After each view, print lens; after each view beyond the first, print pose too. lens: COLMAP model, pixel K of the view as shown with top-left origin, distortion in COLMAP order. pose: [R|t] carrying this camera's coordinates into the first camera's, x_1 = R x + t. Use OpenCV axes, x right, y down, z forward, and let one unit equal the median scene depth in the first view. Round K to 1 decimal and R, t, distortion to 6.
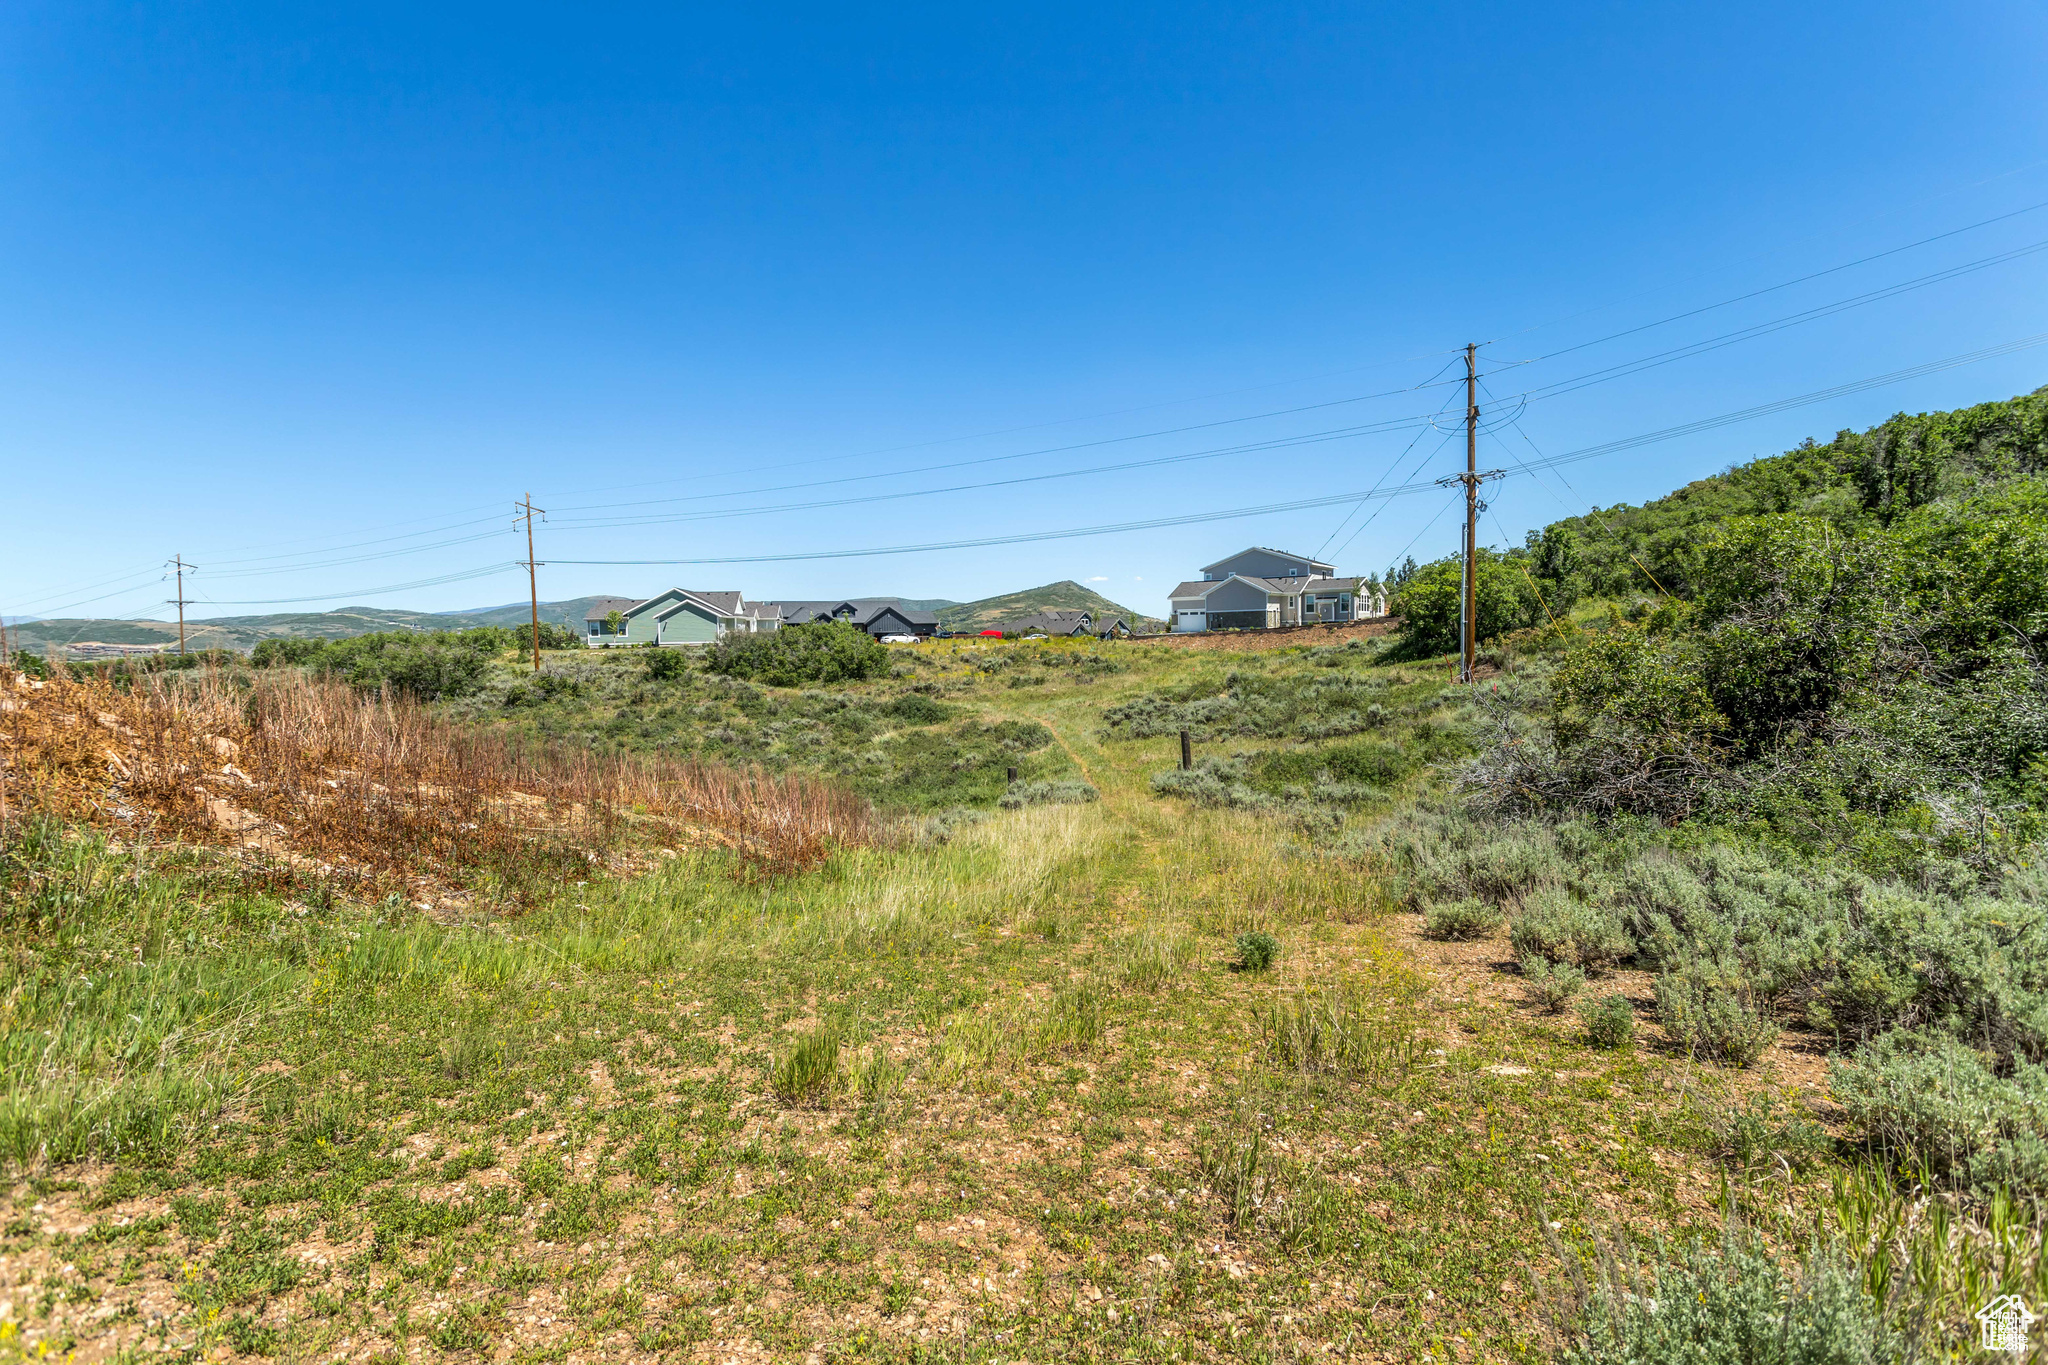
lens RADIAL K [[958.5, 0, 1017.6], [0, 958.5, 678.6], [0, 0, 1]] dist [-0.004707, 0.009878]
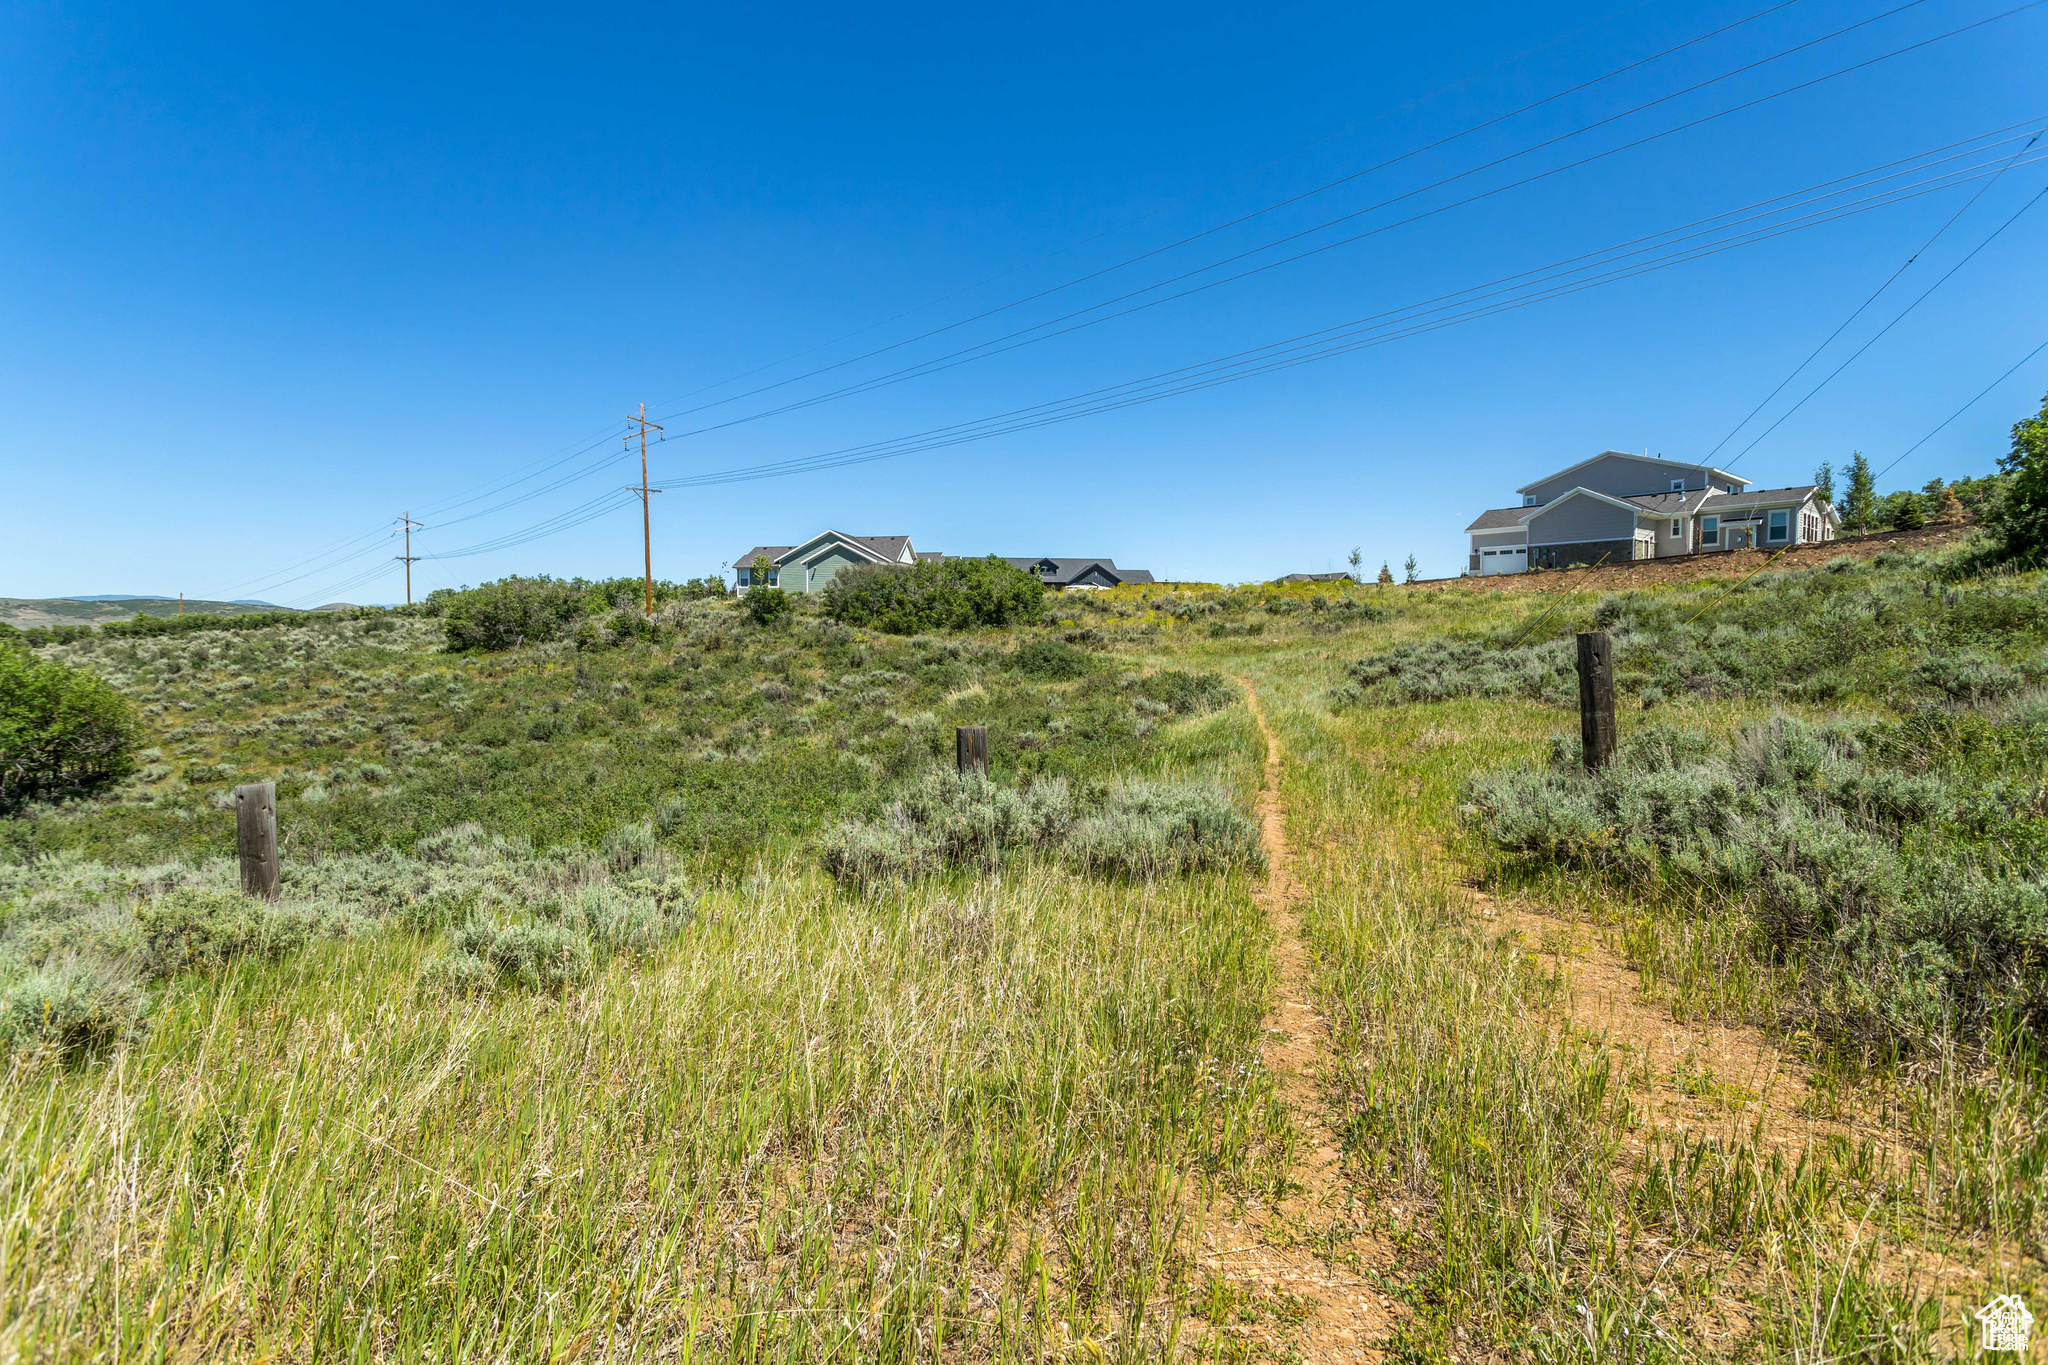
lens RADIAL K [[958.5, 0, 1017.6], [0, 958.5, 678.6], [0, 0, 1]] dist [-0.004707, 0.009878]
pose [[0.964202, 0.028257, -0.263660, 0.038856], [-0.026527, 0.999597, 0.010117, 0.032534], [0.263840, -0.002760, 0.964563, 0.316300]]
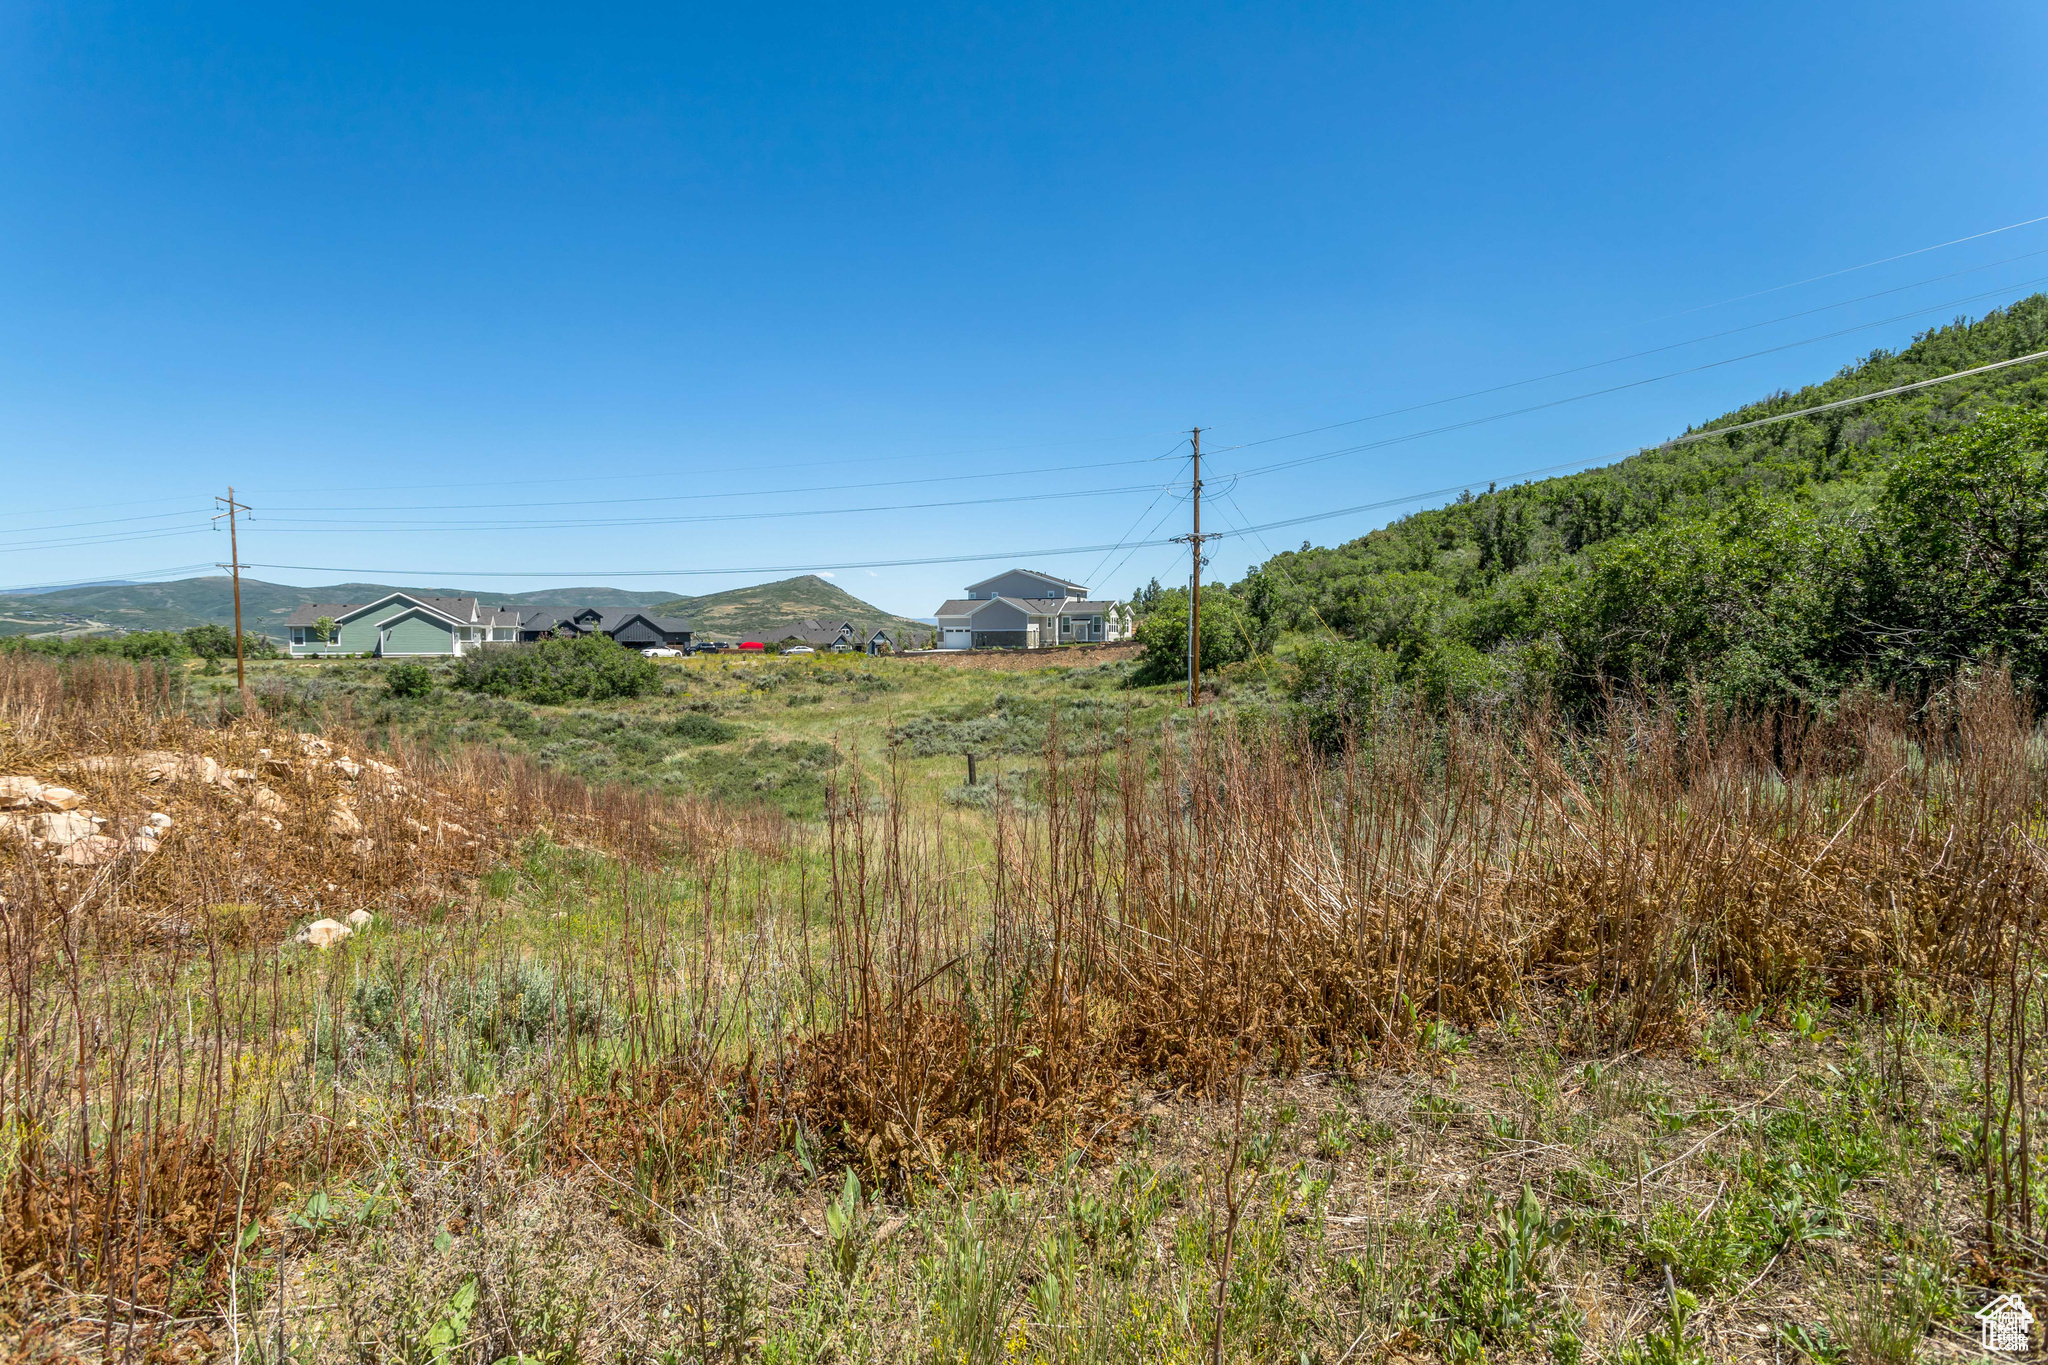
lens RADIAL K [[1023.5, 0, 1018.8], [0, 1023.5, 680.5], [0, 0, 1]] dist [-0.007987, 0.001053]
pose [[0.967855, 0.003747, 0.251482, -0.043062], [-0.003562, 0.999993, -0.001189, -0.016650], [-0.251484, 0.000255, 0.967861, -0.123102]]
